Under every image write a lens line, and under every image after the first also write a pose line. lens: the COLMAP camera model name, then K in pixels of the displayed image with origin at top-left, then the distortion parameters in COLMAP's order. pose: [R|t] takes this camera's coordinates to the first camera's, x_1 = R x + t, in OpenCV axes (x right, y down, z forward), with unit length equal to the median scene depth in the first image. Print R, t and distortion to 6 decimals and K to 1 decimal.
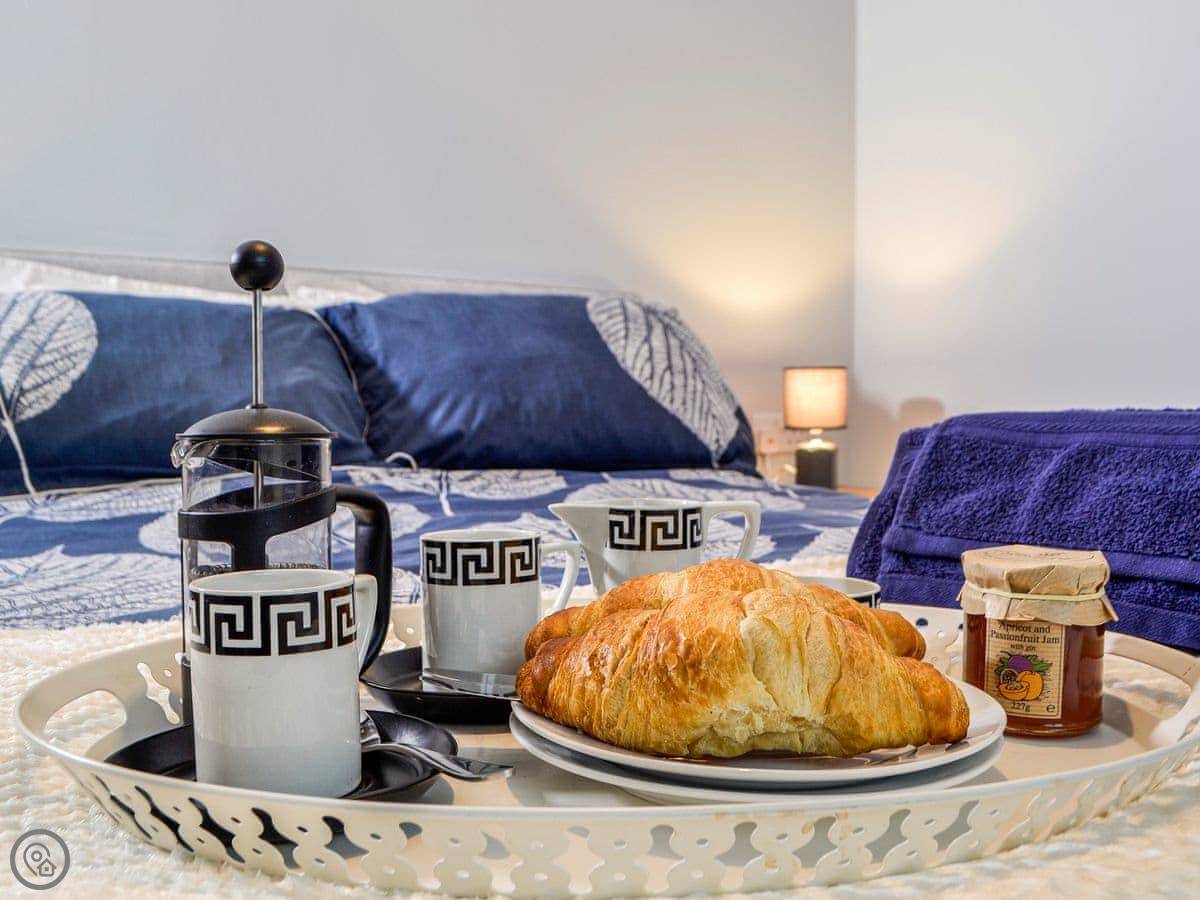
lens RADIAL K [[1136.5, 0, 598.7], [0, 1136.5, 474.8], [0, 0, 1]] dist [-0.055998, -0.001059]
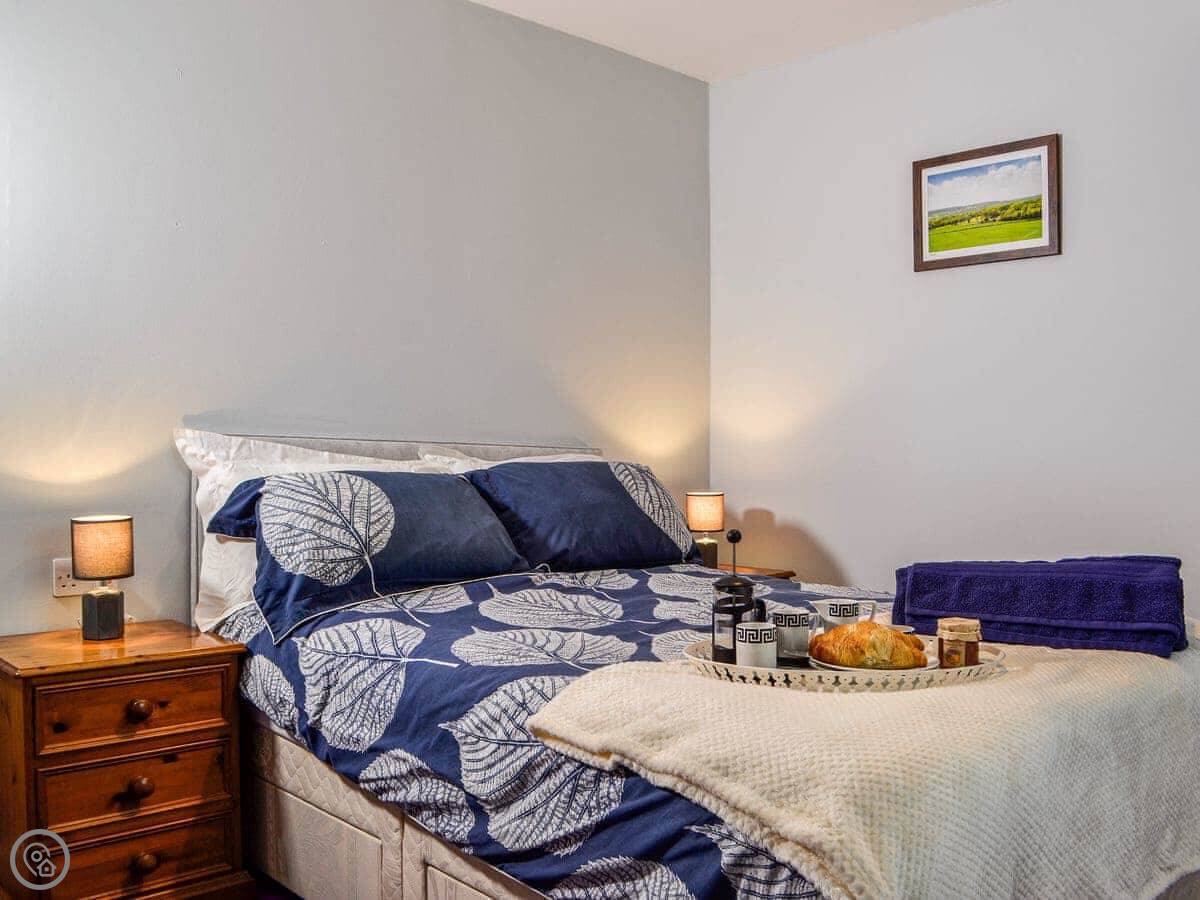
lens RADIAL K [[1022.2, 0, 600.0], [0, 1022.2, 450.0], [0, 0, 1]] dist [-0.074332, -0.004301]
pose [[0.965646, 0.000943, 0.259858, -0.476991], [0.019225, 0.996994, -0.075058, -0.070384], [-0.259148, 0.077476, 0.962725, -0.536165]]
